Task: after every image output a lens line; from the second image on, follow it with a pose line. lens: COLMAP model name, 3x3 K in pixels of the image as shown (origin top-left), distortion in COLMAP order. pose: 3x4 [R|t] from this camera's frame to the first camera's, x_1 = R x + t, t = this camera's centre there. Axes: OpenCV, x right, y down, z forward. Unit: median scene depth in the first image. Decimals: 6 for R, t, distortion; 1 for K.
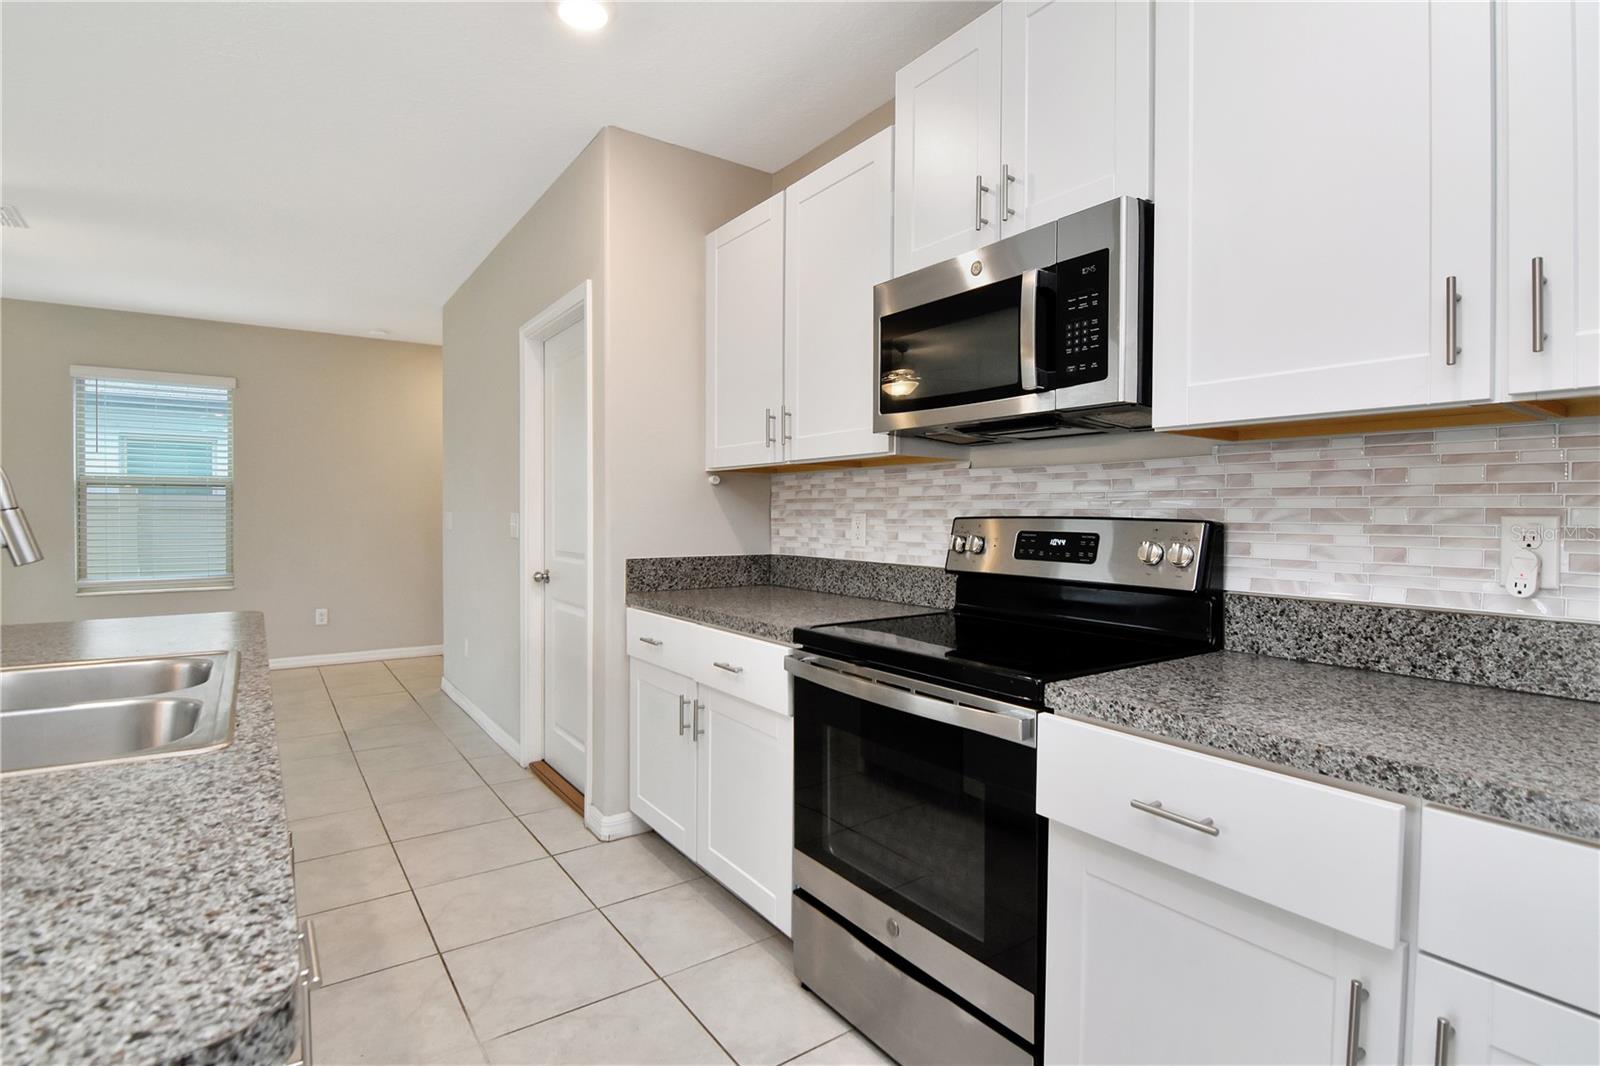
lens RADIAL K [[786.9, 0, 802.5], [0, 786.9, 529.6], [0, 0, 1]] dist [-0.013061, -0.000330]
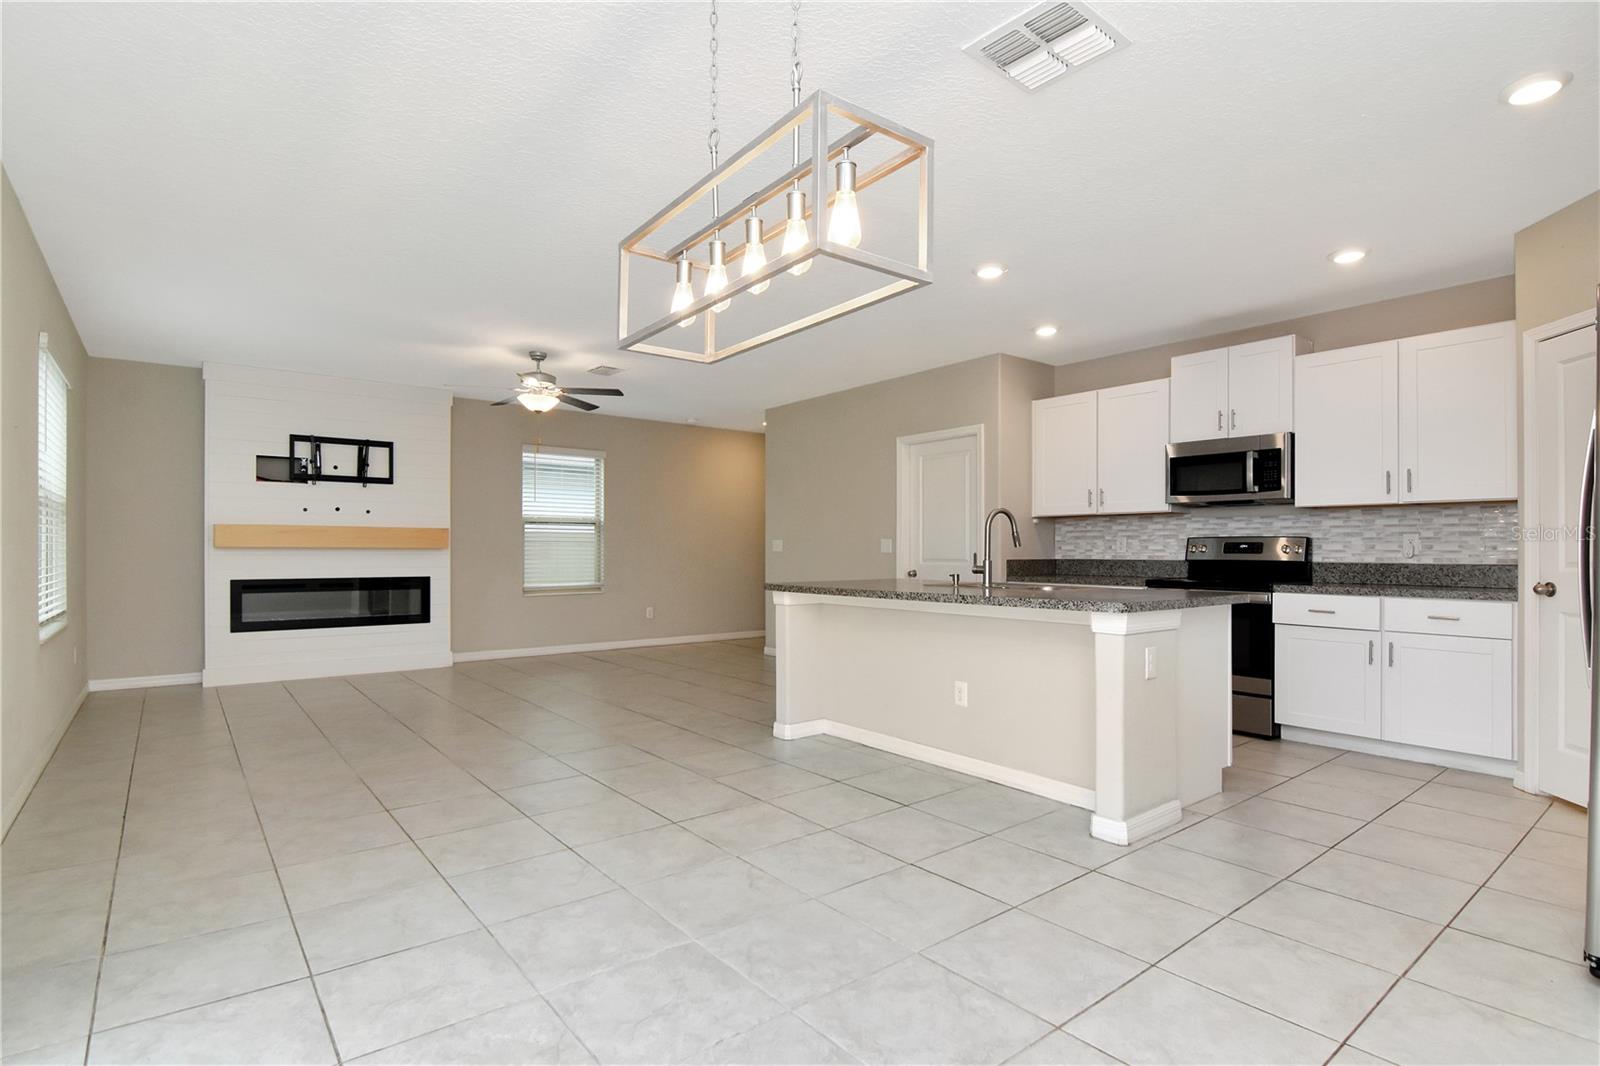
lens RADIAL K [[786.9, 0, 803.7], [0, 786.9, 549.6], [0, 0, 1]] dist [-0.013061, -0.000330]
pose [[0.998284, -0.002212, 0.058522, -1.301723], [0.003403, 0.999789, -0.020258, 0.075506], [-0.058465, 0.020422, 0.998081, -1.529958]]
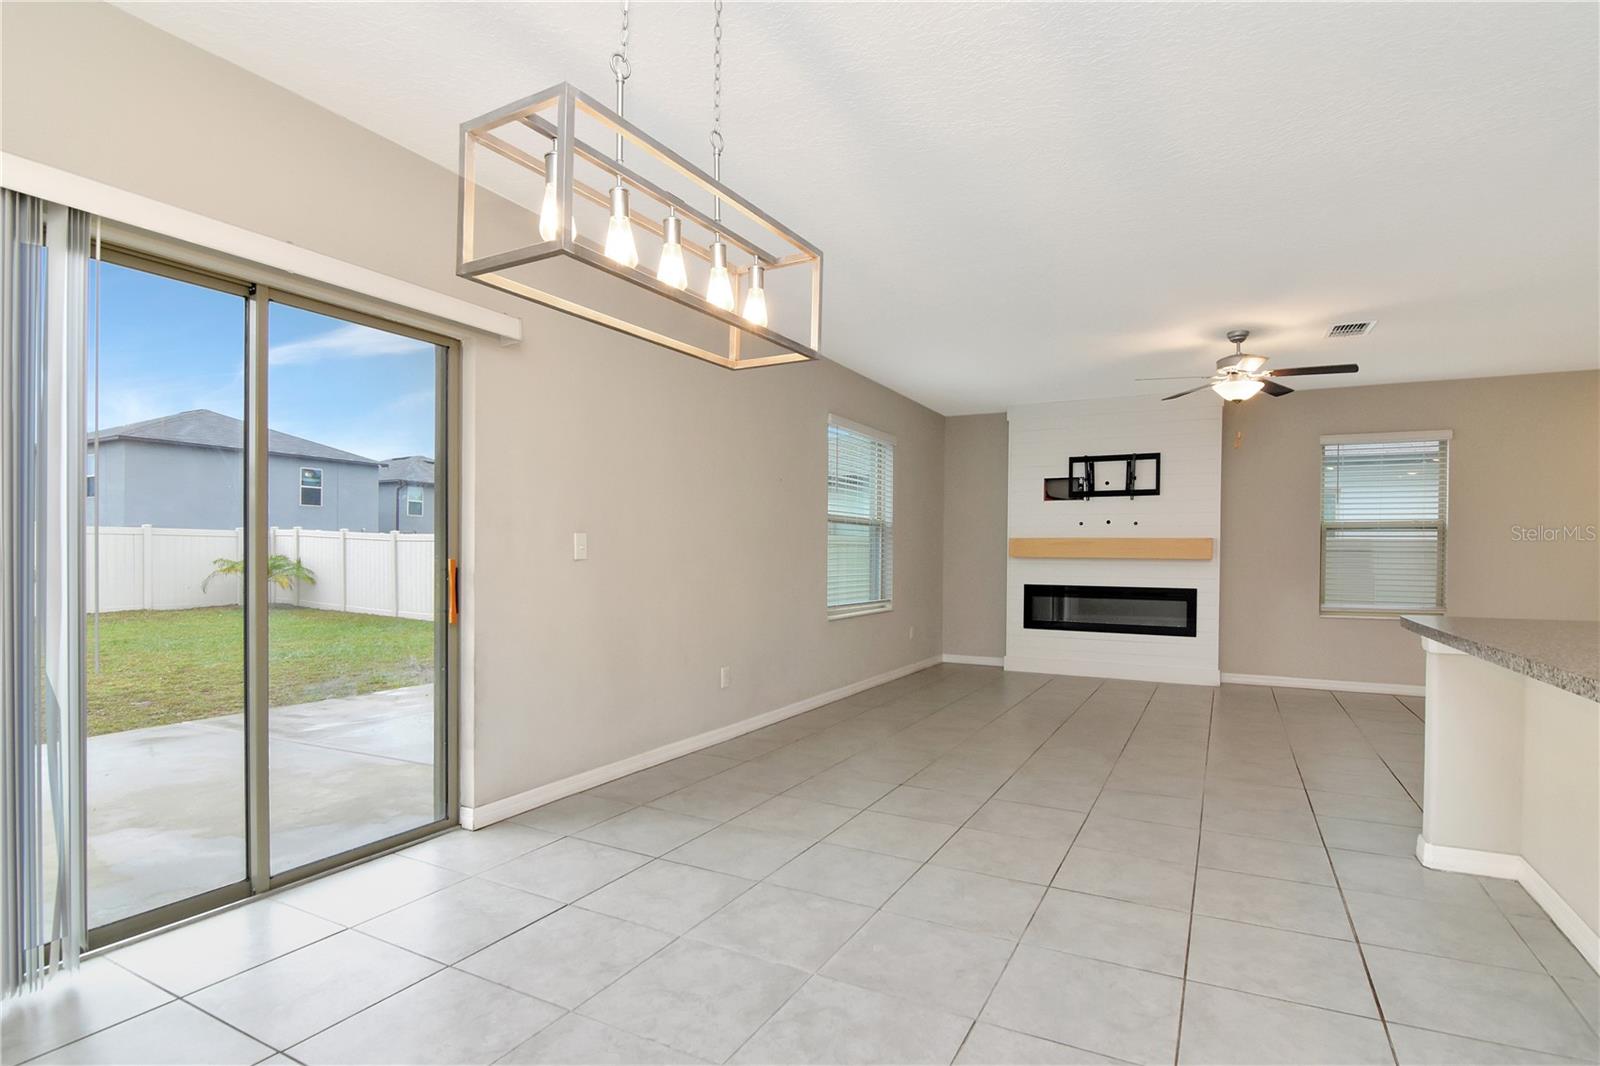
lens RADIAL K [[786.9, 0, 812.9], [0, 786.9, 585.1], [0, 0, 1]] dist [-0.013061, -0.000330]
pose [[0.455810, 0.033603, -0.889443, -0.463506], [-0.023989, 0.999388, 0.025463, 0.055637], [0.889754, 0.009730, 0.456337, -0.882311]]
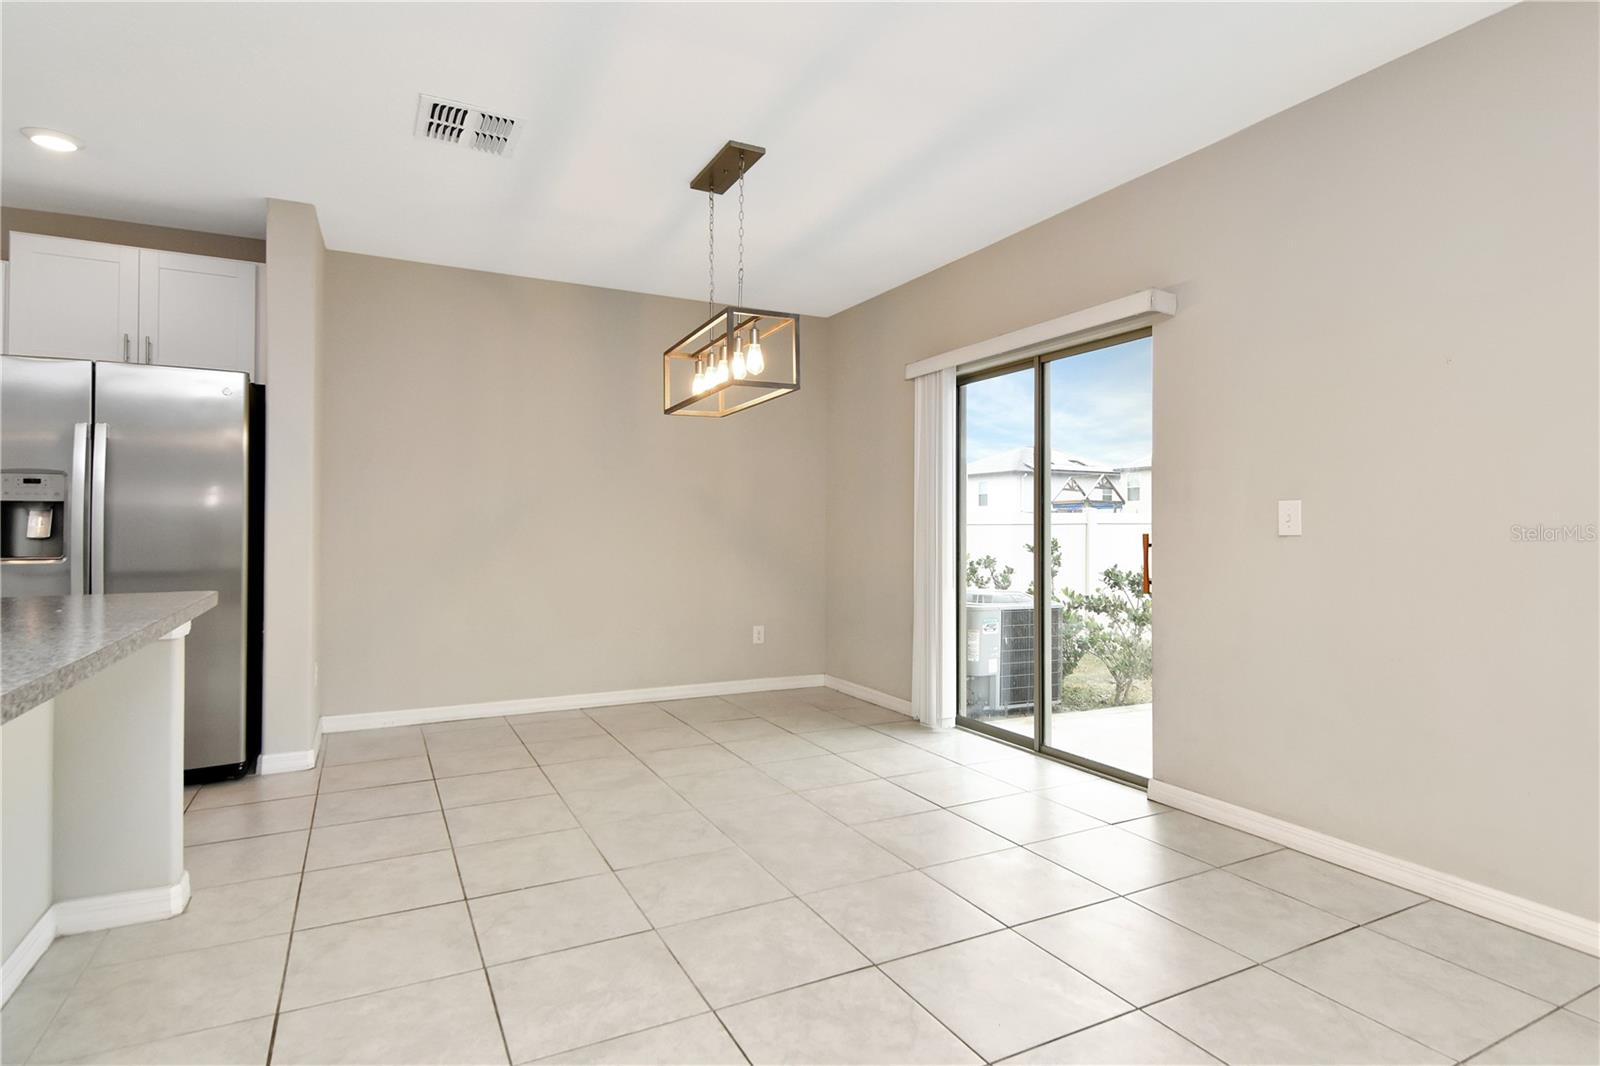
lens RADIAL K [[829.3, 0, 791.4], [0, 829.3, 519.5], [0, 0, 1]] dist [0.039167, -0.006777]
pose [[-0.990566, -0.006984, 0.136860, -1.721466], [-0.005036, 0.999881, 0.014573, 0.012153], [-0.136946, 0.013746, -0.990483, 1.109940]]
